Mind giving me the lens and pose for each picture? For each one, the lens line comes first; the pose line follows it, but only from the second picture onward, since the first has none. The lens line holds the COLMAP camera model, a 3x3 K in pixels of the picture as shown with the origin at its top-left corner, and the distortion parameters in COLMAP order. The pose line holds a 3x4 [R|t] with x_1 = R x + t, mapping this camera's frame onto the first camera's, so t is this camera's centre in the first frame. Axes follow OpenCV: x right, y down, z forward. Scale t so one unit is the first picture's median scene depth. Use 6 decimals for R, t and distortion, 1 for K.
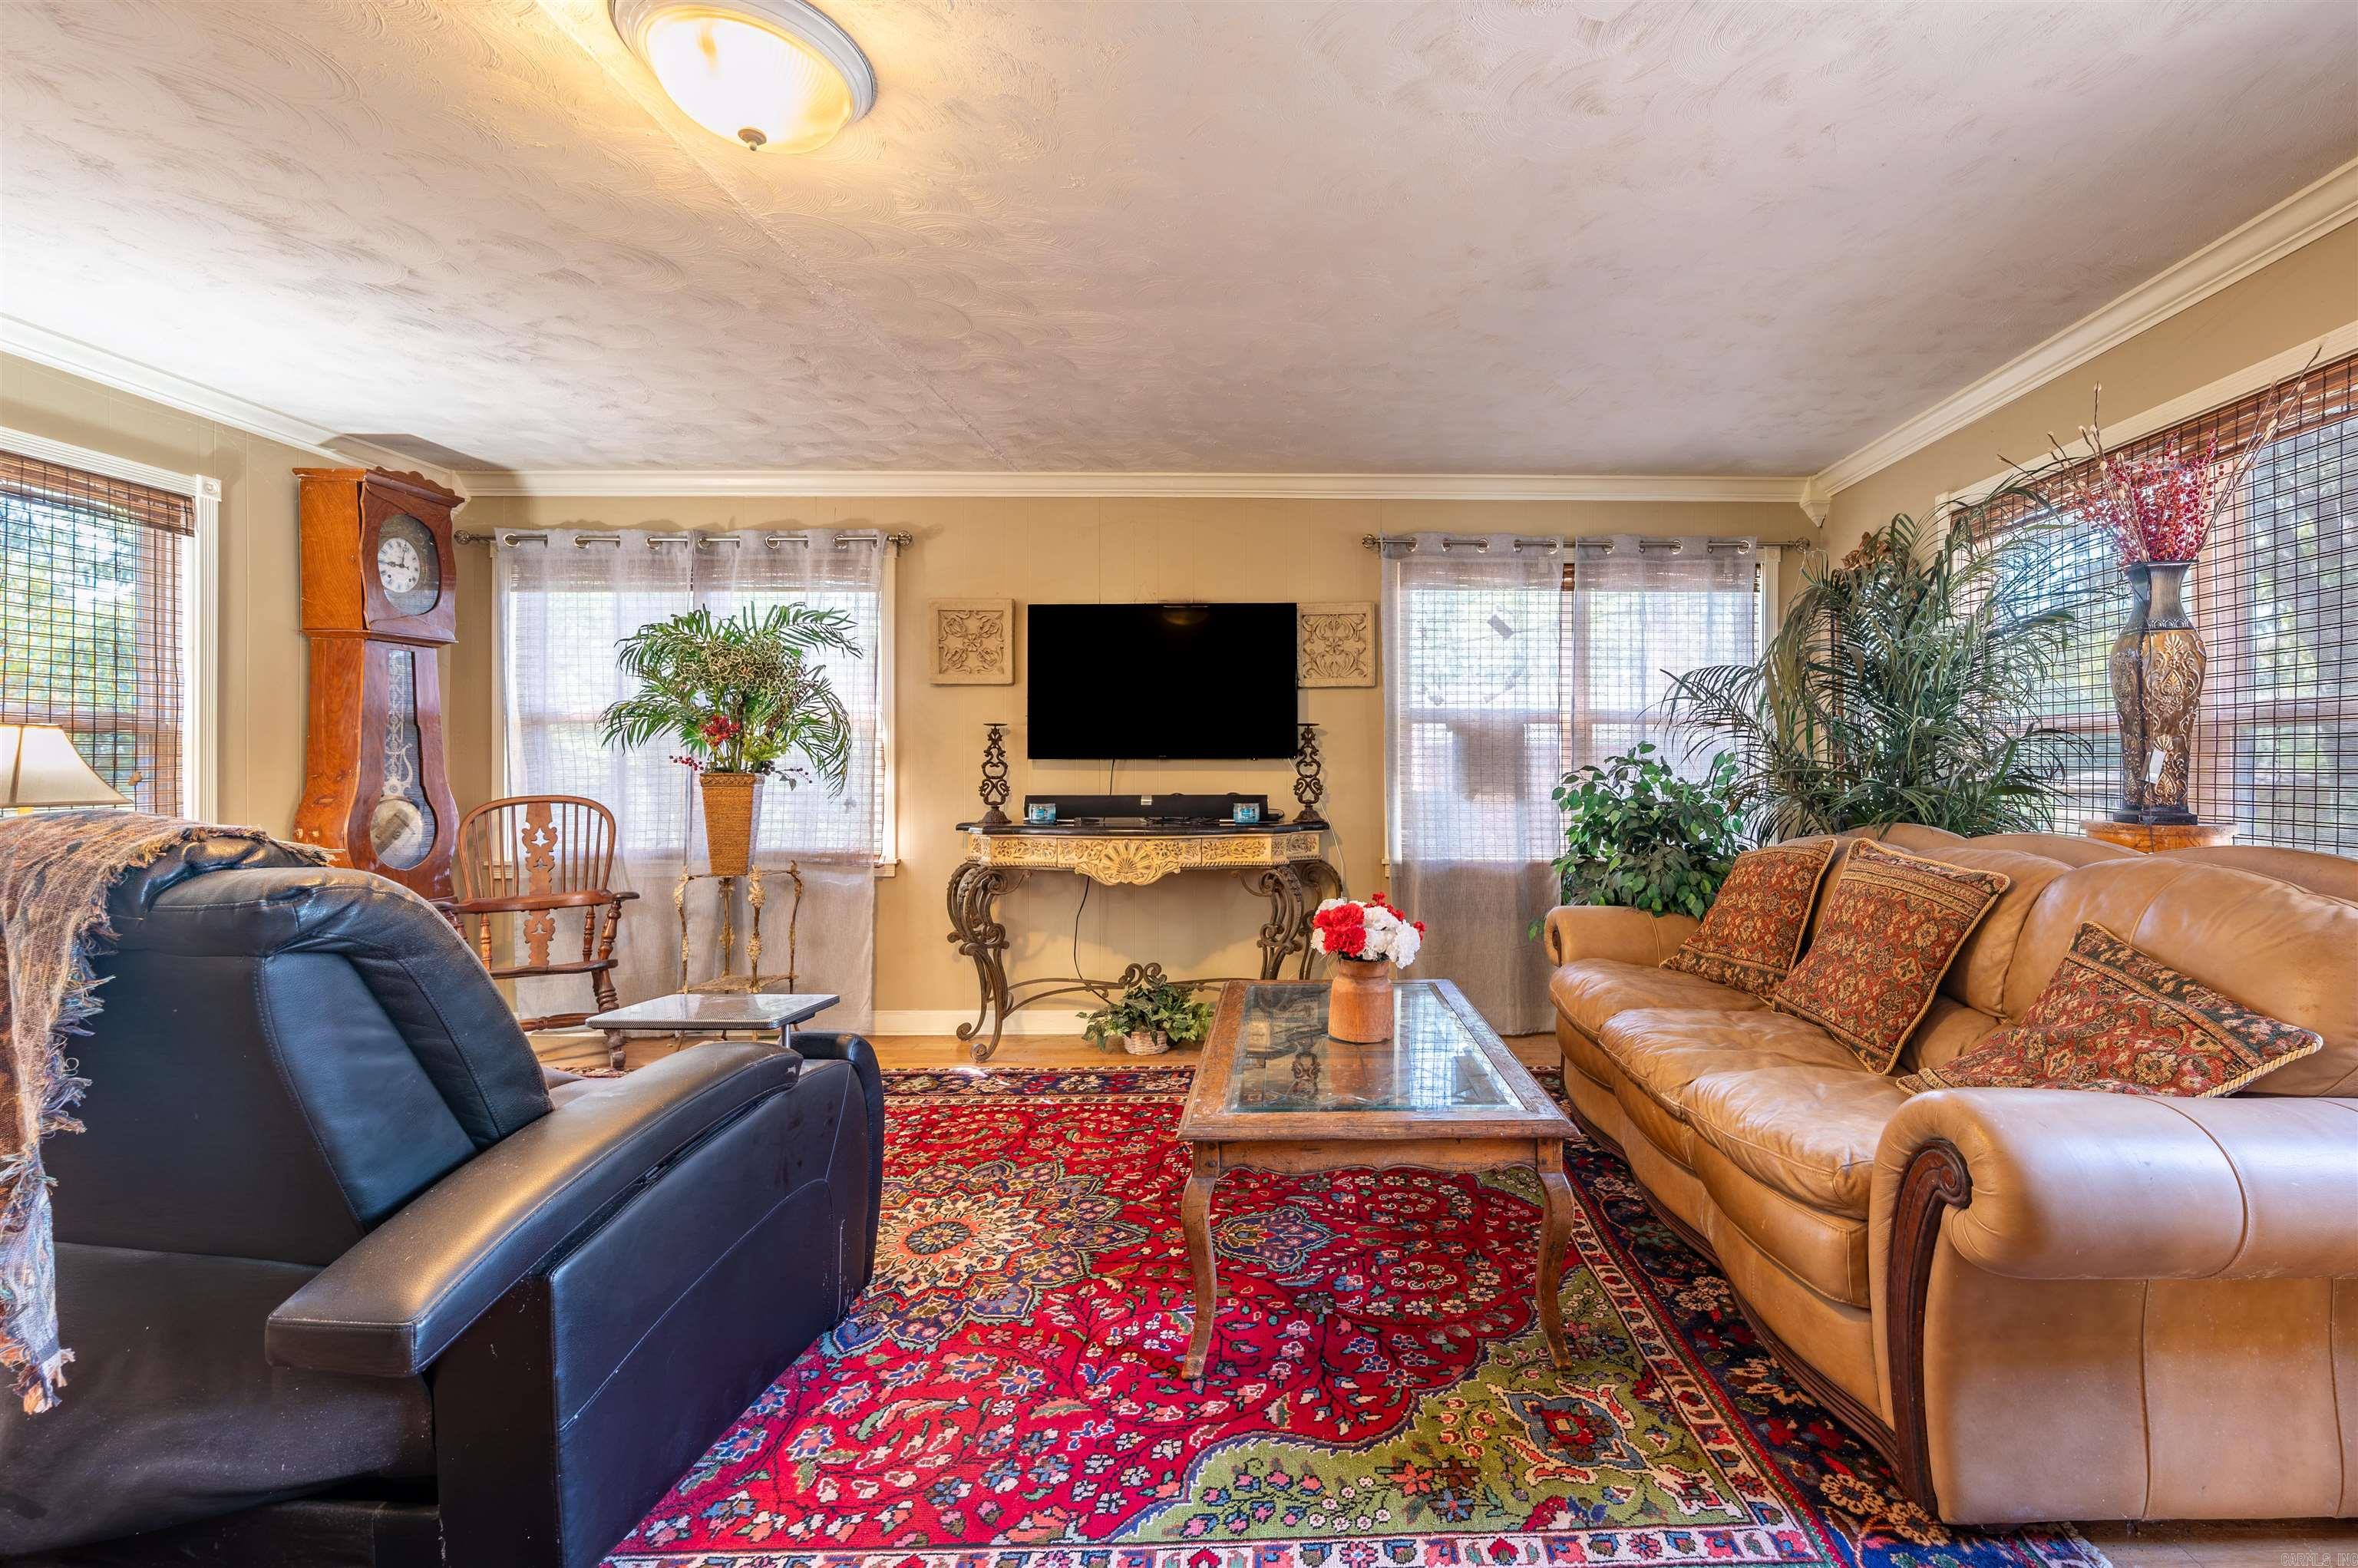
lens RADIAL K [[992.7, 0, 1327.1], [0, 992.7, 772.4], [0, 0, 1]] dist [-0.001789, -0.000989]
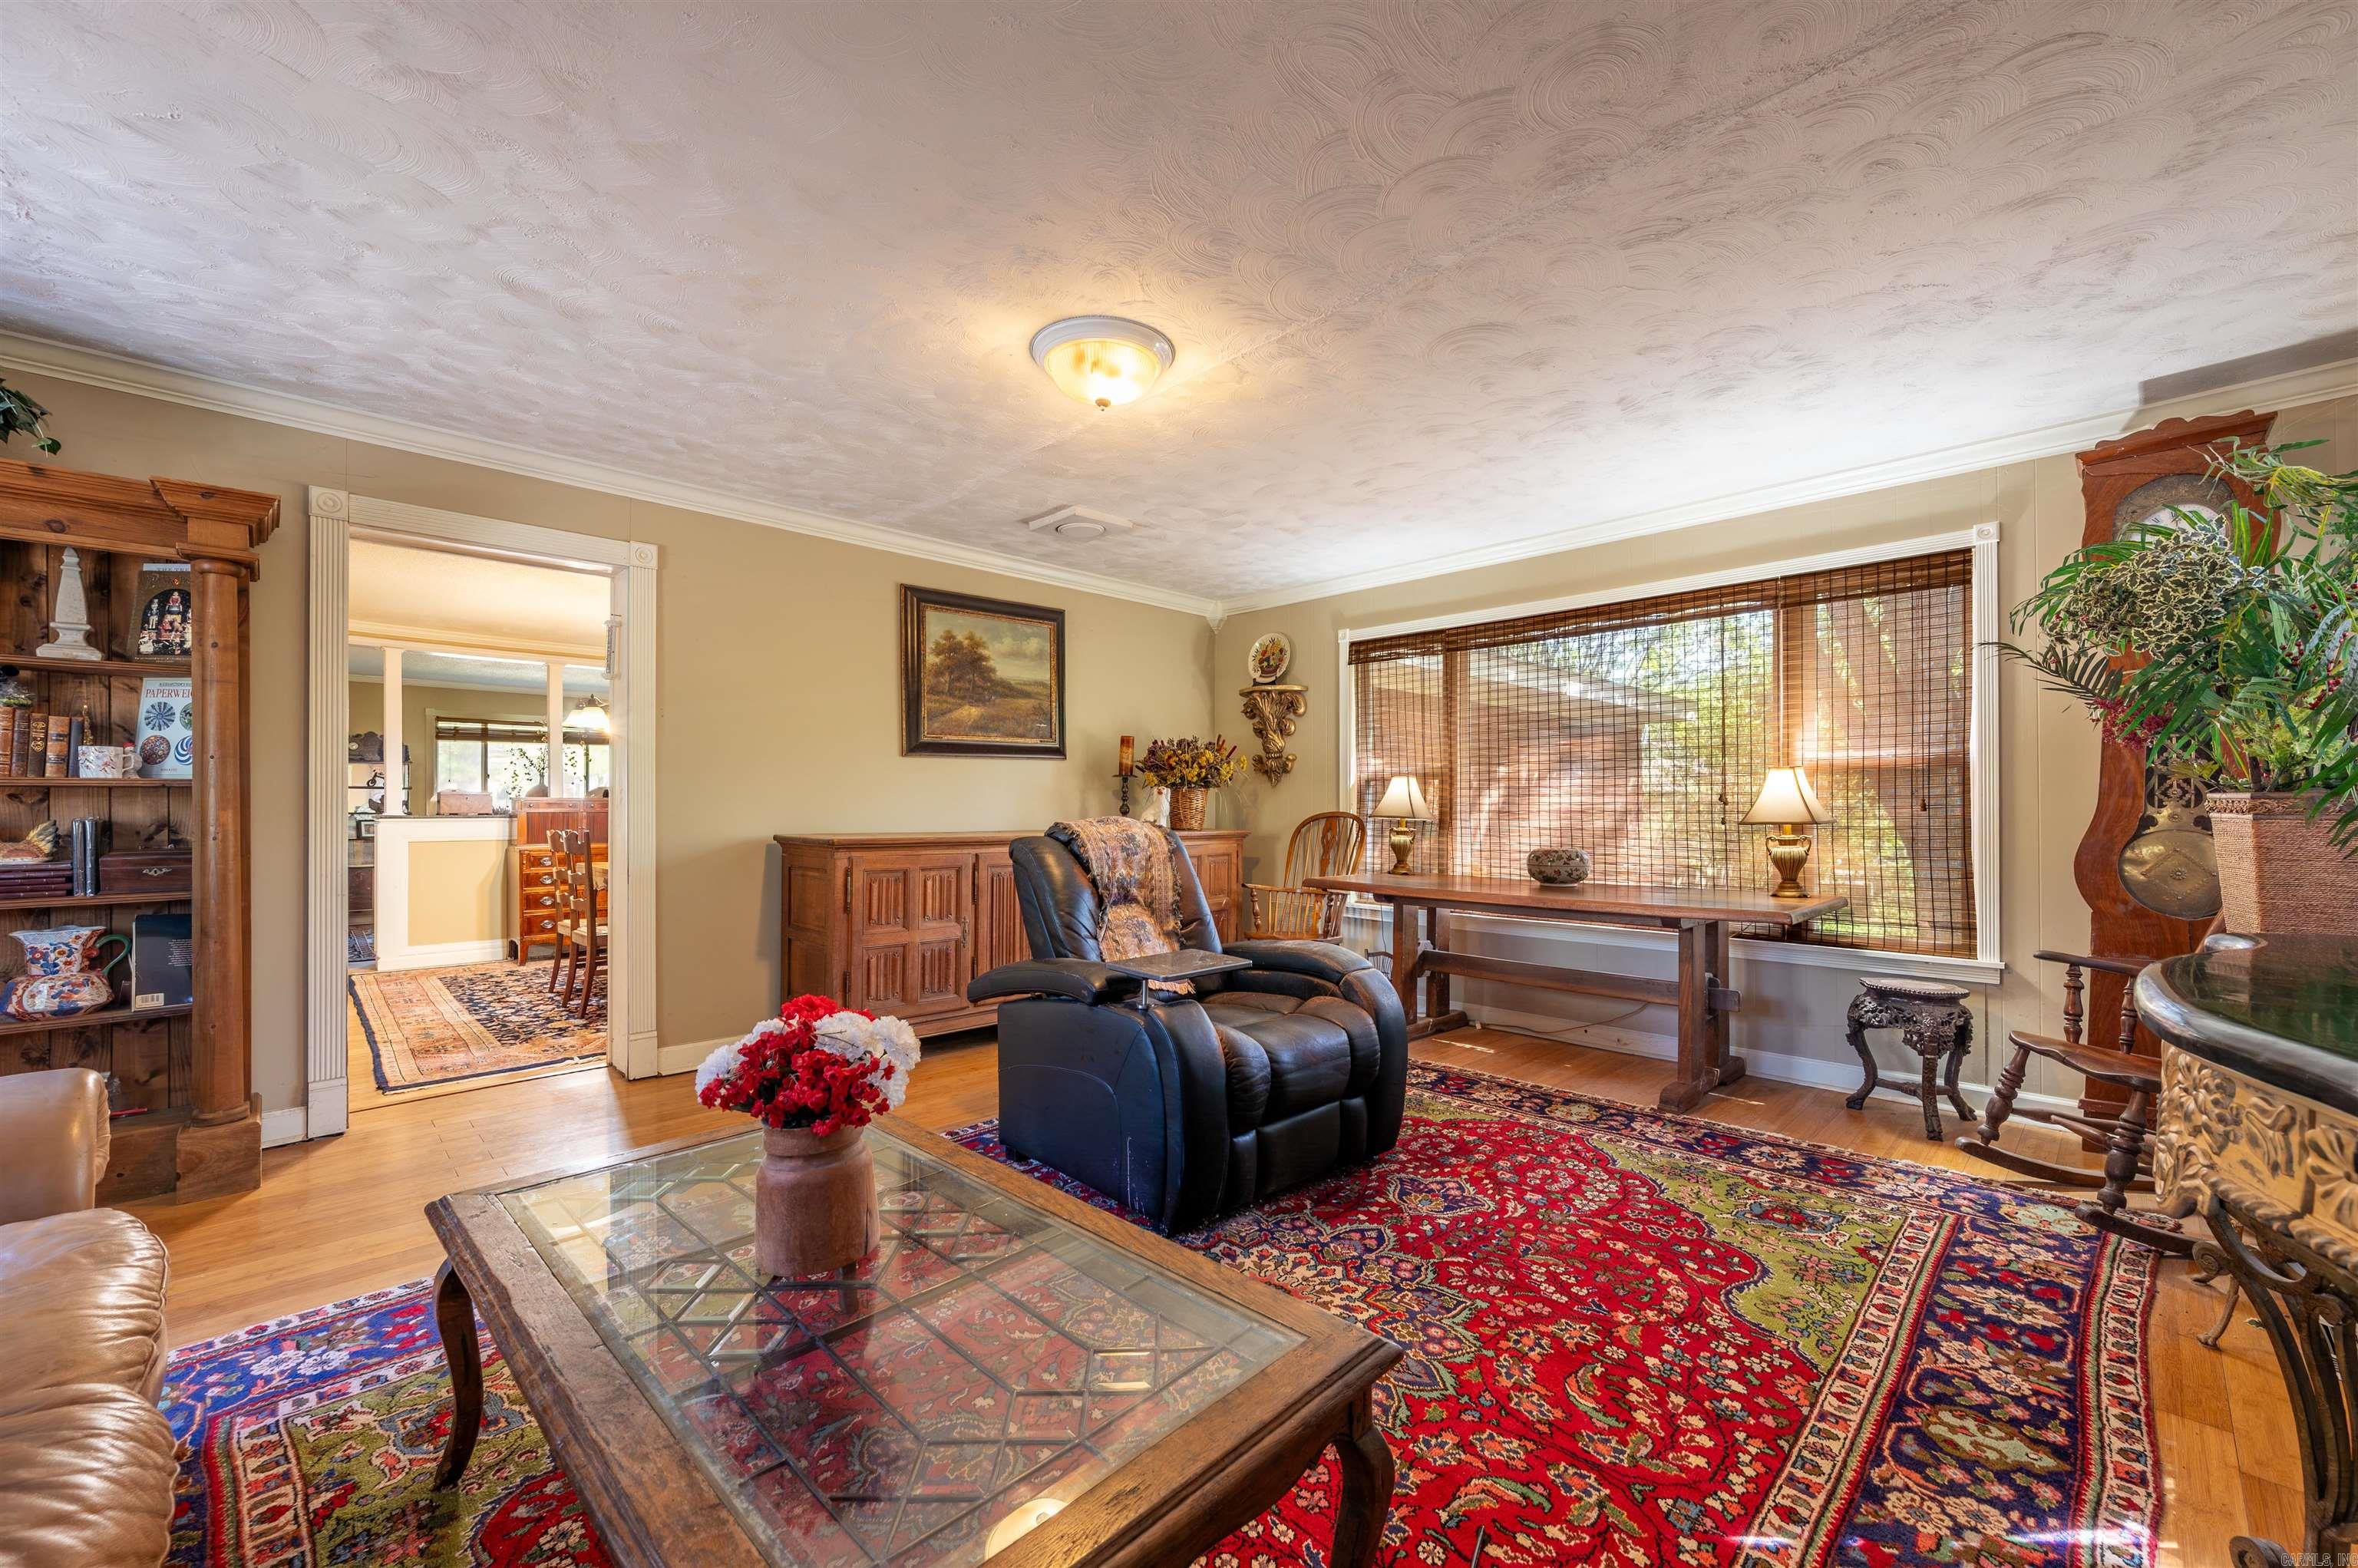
lens RADIAL K [[933.8, 0, 1190.4], [0, 933.8, 797.2], [0, 0, 1]] dist [-0.000784, 0.000347]
pose [[-0.718402, -0.007171, -0.695591, 0.161547], [0.005981, 0.999846, -0.016485, 0.007949], [0.695603, -0.016004, -0.718248, 0.966282]]
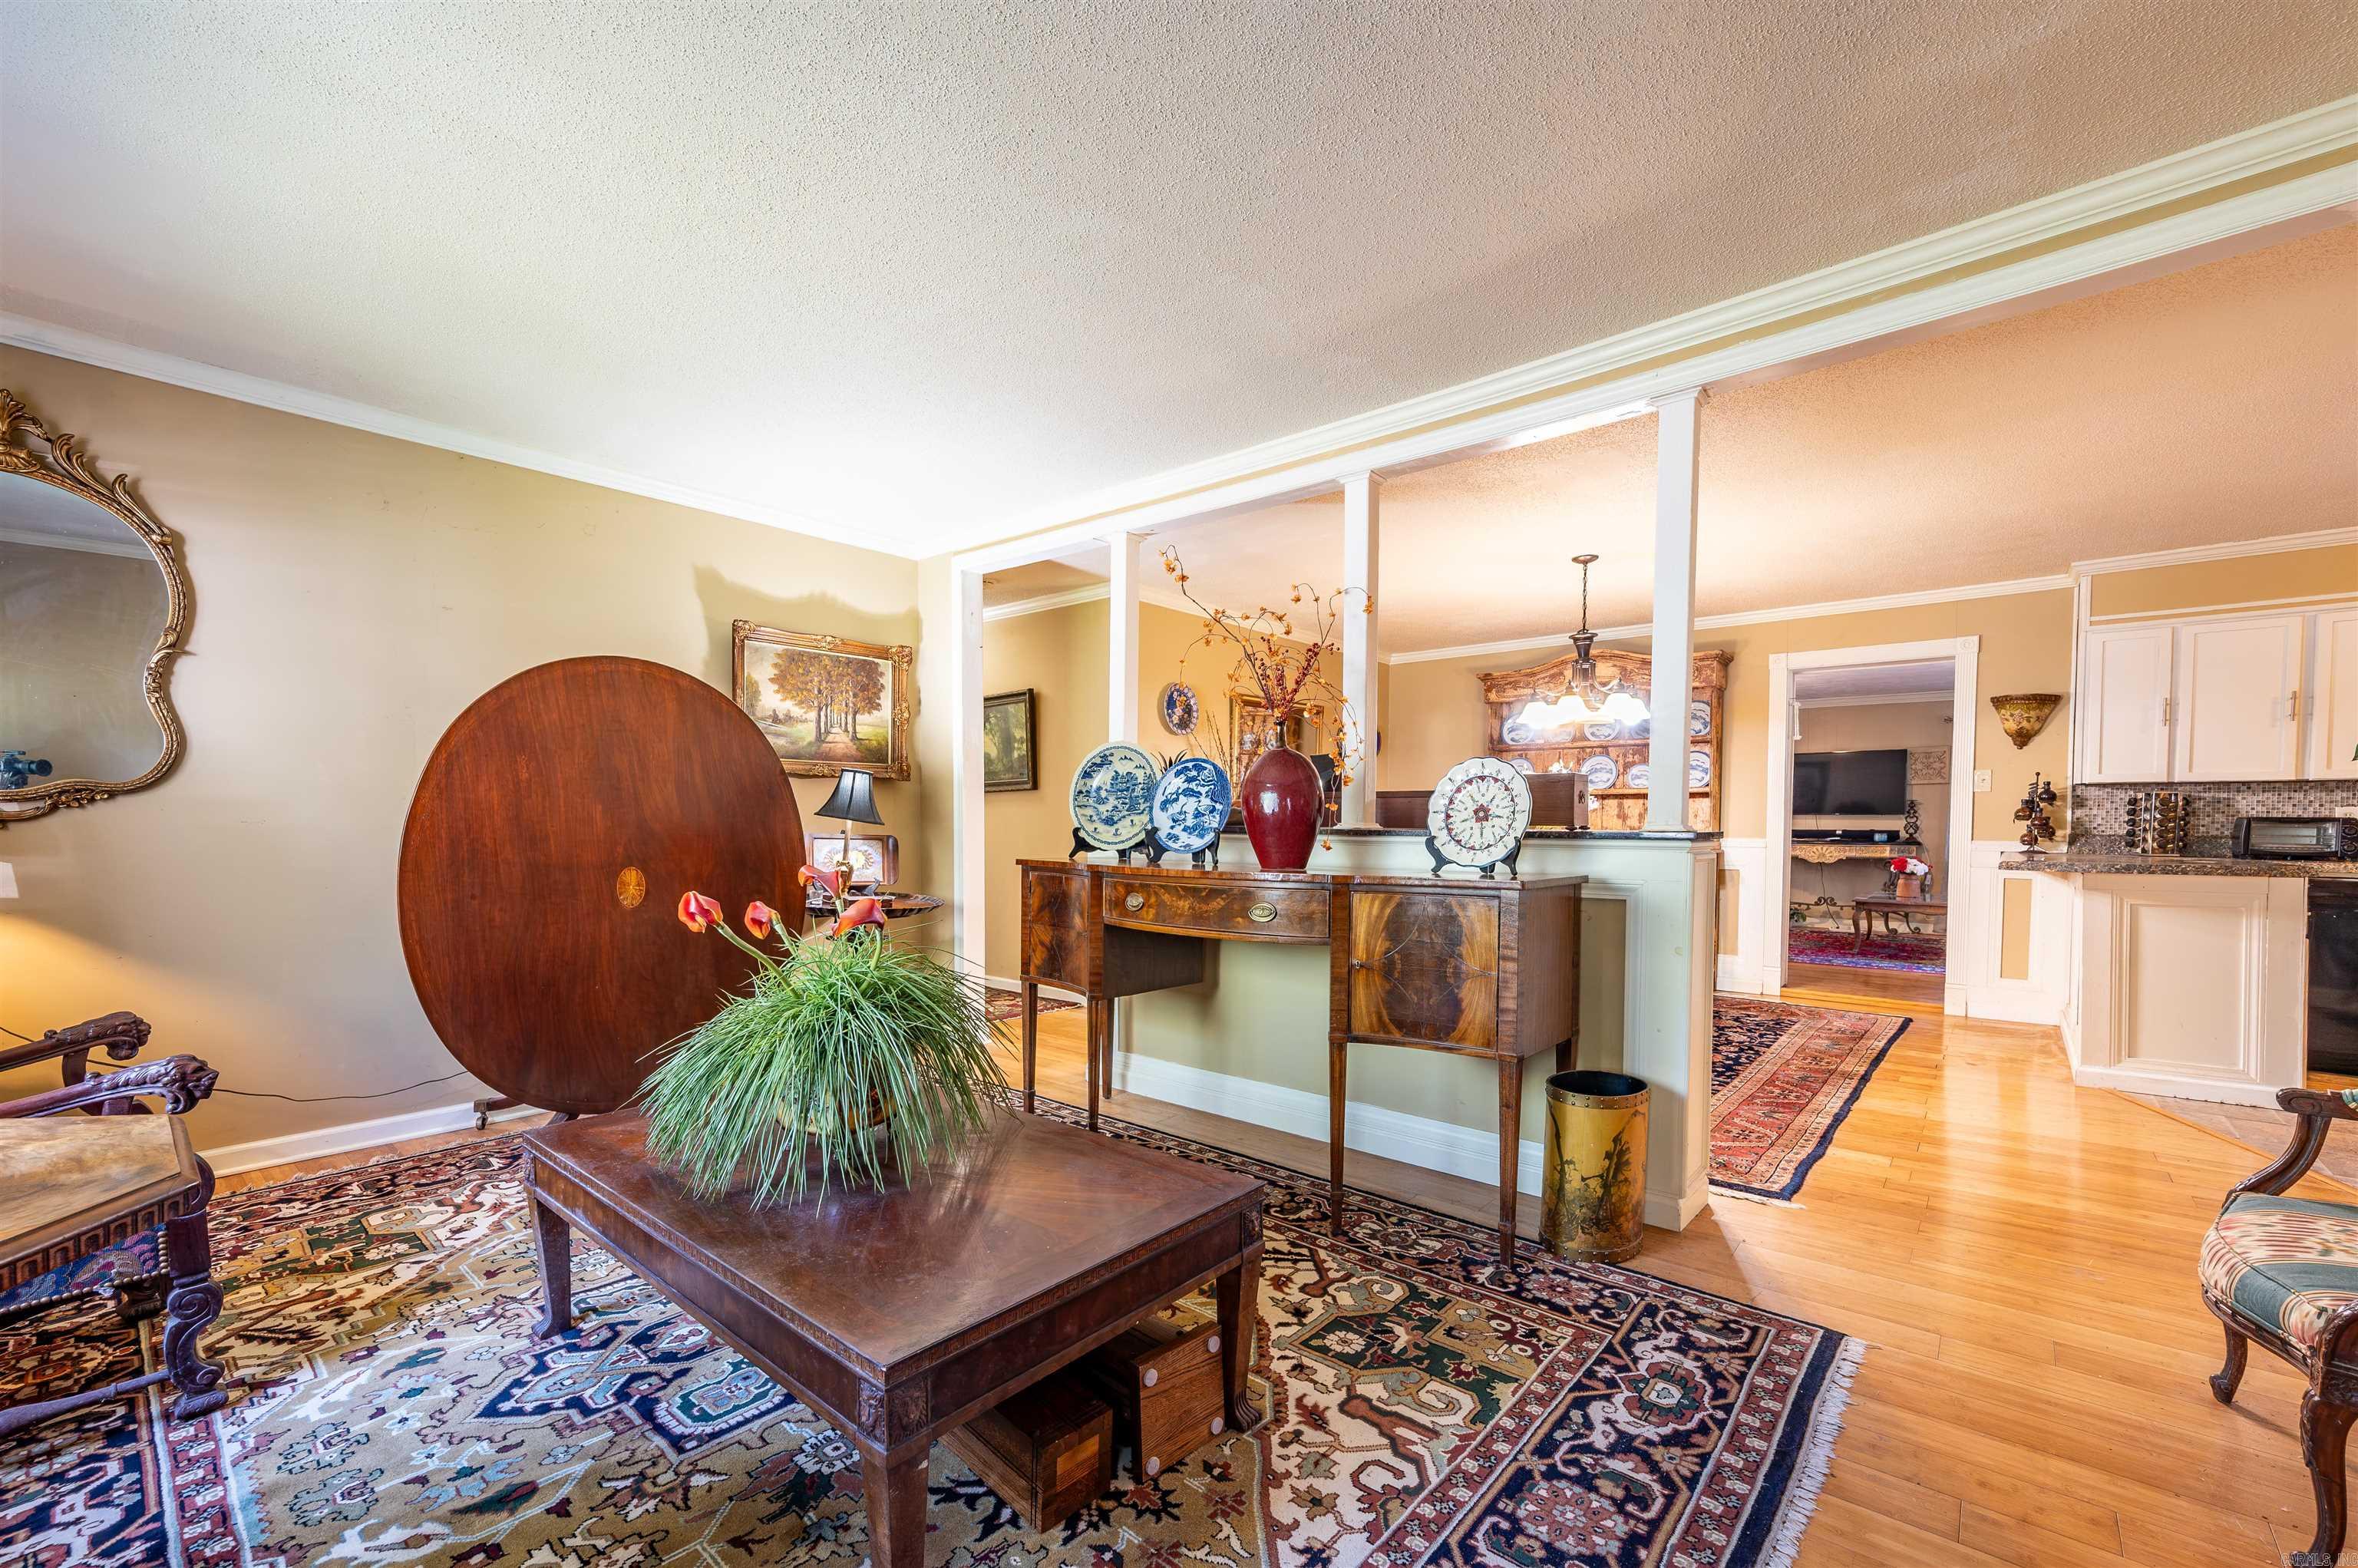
lens RADIAL K [[933.8, 0, 1207.0], [0, 933.8, 842.4], [0, 0, 1]] dist [-0.000784, 0.000347]
pose [[0.750185, 0.022276, -0.660853, 0.207216], [-0.004194, 0.999573, 0.028933, -0.006418], [0.661215, -0.018933, 0.749958, -1.899549]]
